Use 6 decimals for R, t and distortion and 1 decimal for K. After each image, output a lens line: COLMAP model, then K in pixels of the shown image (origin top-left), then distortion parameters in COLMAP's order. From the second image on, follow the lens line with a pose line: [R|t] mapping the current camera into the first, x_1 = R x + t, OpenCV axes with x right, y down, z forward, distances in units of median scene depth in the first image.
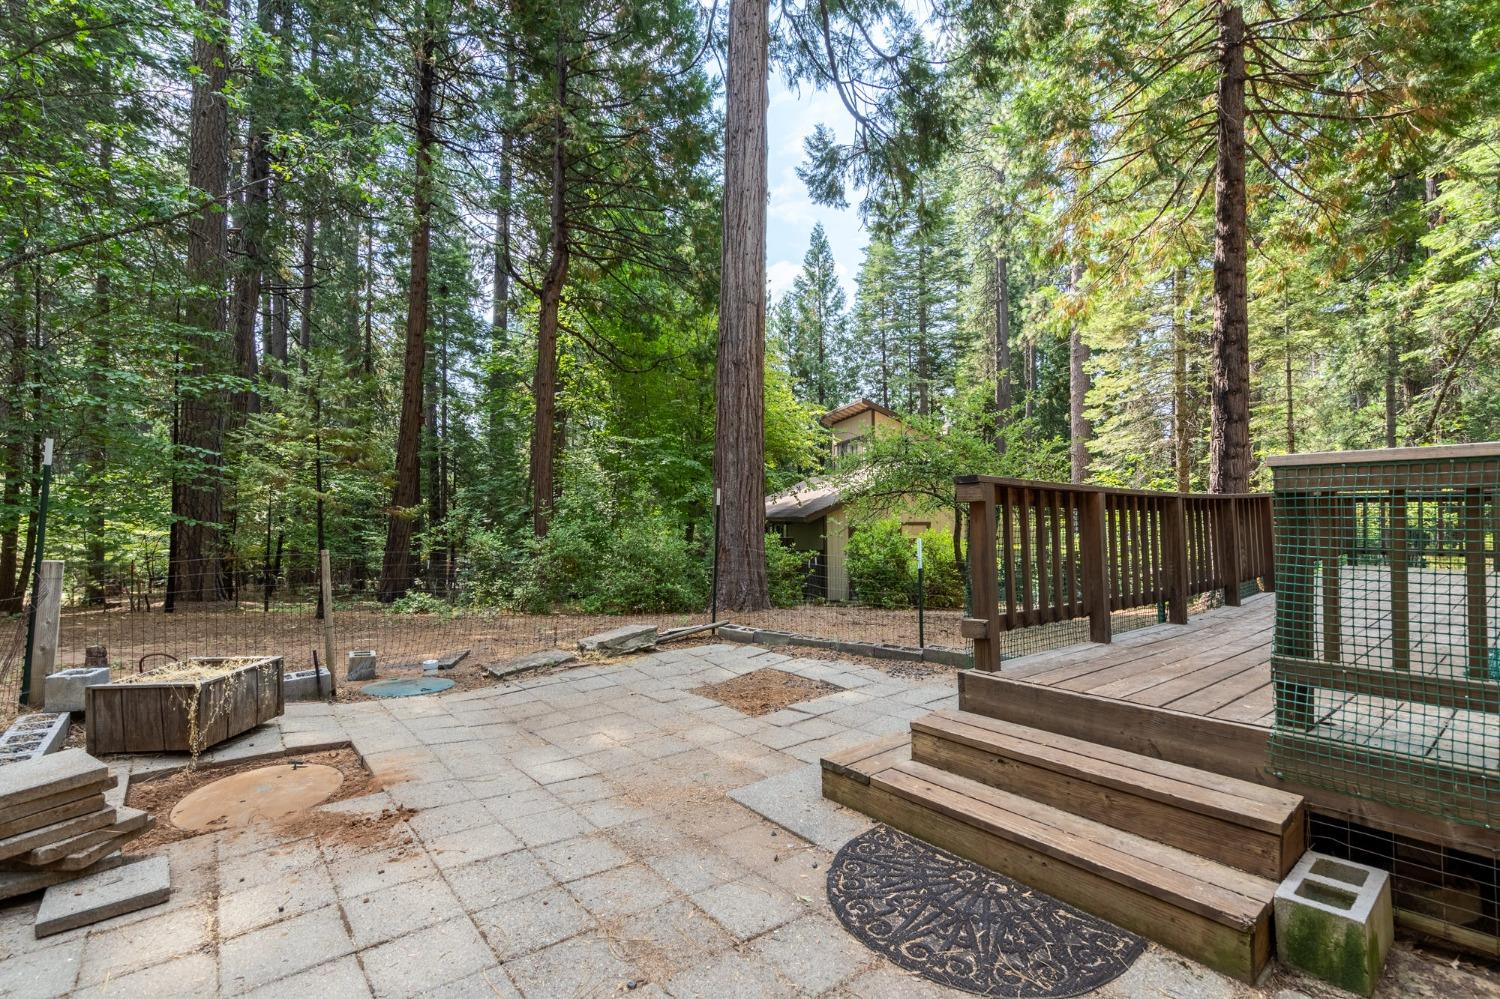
lens RADIAL K [[676.9, 0, 750.0], [0, 676.9, 499.5], [0, 0, 1]] dist [-0.001396, -0.000429]
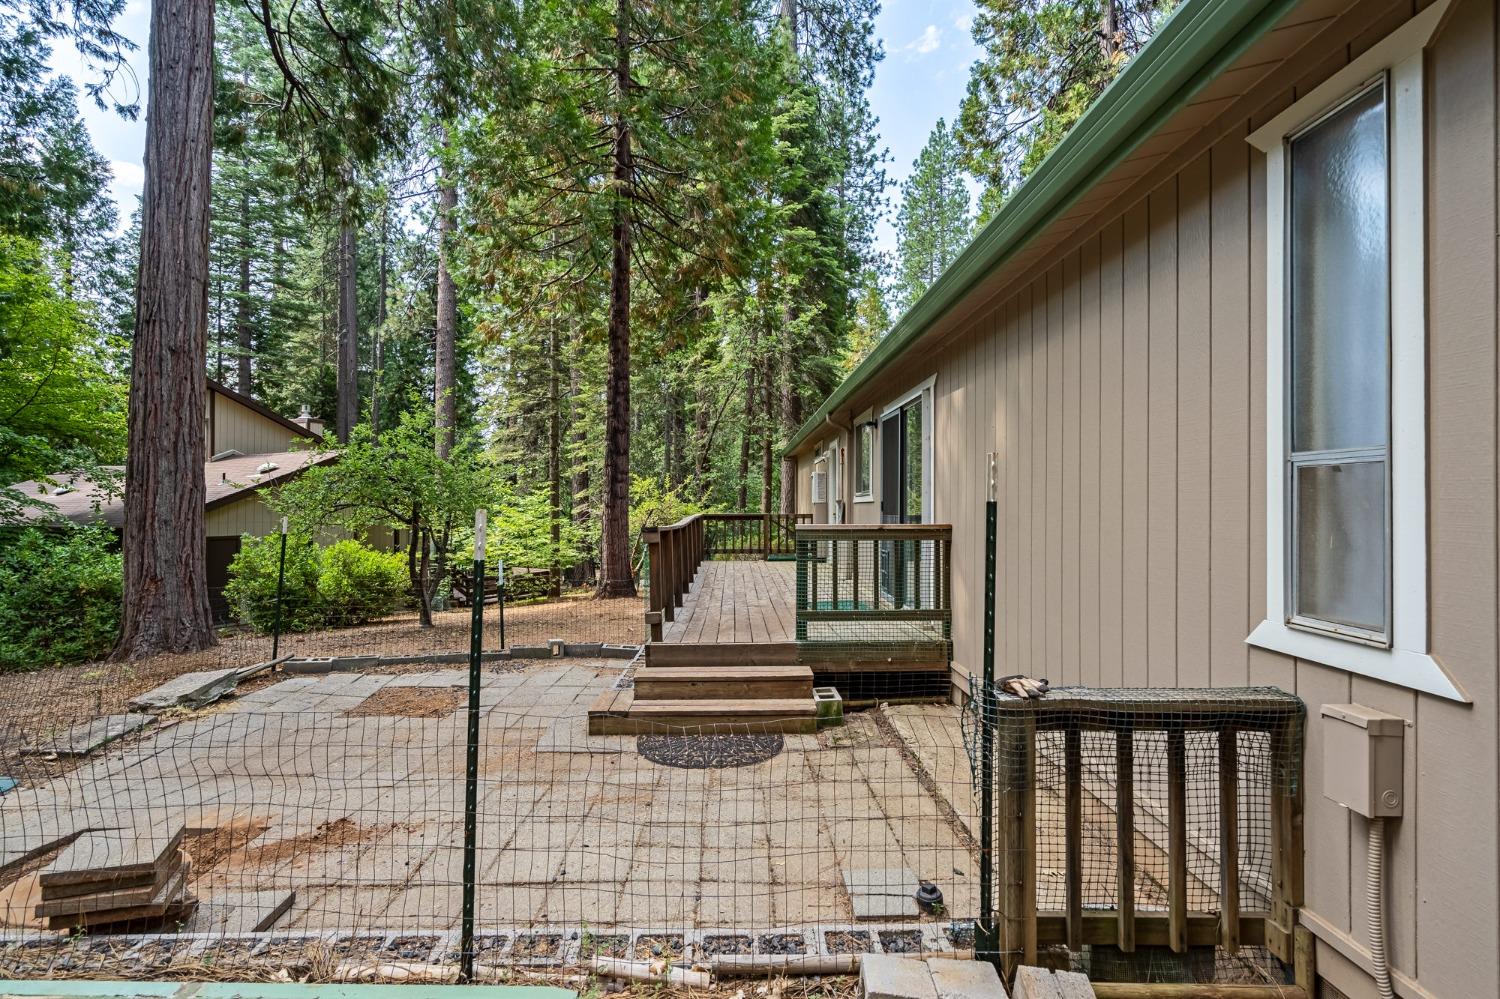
lens RADIAL K [[732.8, 0, 750.0], [0, 732.8, 499.5], [0, 0, 1]] dist [0.001657, 0.000048]
pose [[0.622525, 0.014460, 0.782467, -0.607962], [-0.017455, 0.999837, -0.004590, -0.063578], [-0.782405, -0.010801, 0.622676, -0.206113]]
